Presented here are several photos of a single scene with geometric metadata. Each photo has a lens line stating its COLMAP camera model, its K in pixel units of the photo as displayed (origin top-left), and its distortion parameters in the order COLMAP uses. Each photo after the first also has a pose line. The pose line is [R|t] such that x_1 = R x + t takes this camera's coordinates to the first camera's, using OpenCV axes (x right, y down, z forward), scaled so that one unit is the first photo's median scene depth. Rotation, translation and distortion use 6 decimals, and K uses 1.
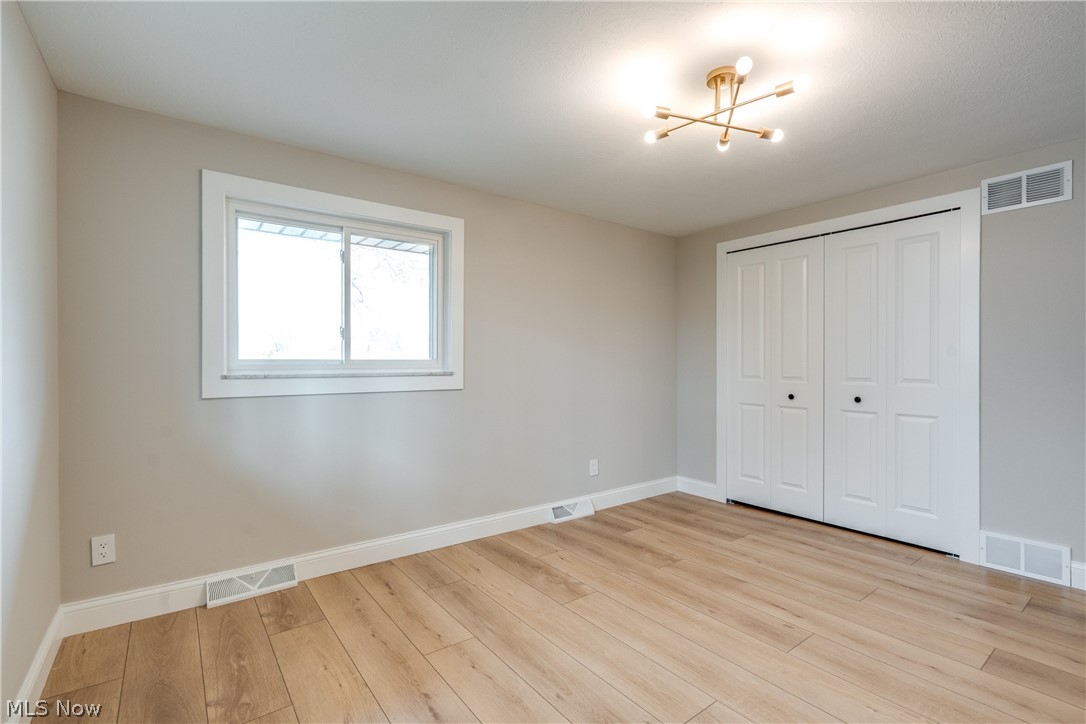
lens RADIAL K [[508.9, 0, 543.0], [0, 508.9, 362.0], [0, 0, 1]] dist [0.054899, 0.000271]
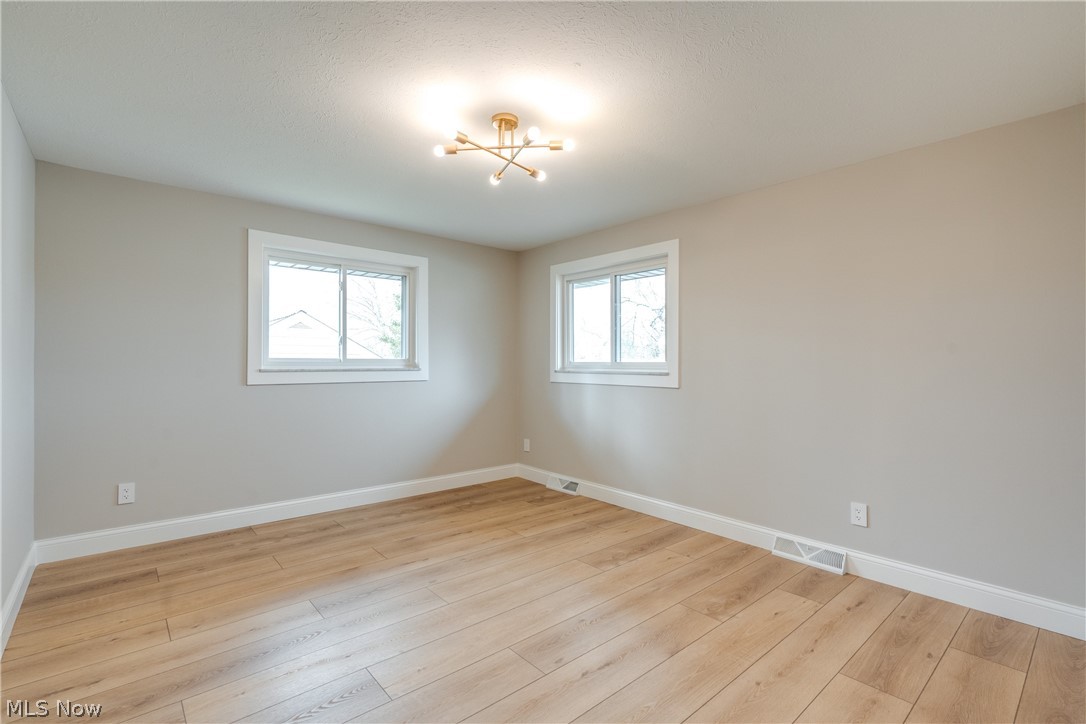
lens RADIAL K [[494.4, 0, 542.5], [0, 494.4, 365.0], [0, 0, 1]] dist [-0.003414, 0.000543]
pose [[0.061626, 0.009328, -0.998056, 0.998343], [-0.000217, 0.999956, 0.009332, -0.008928], [0.998099, -0.000358, 0.061625, 0.691354]]
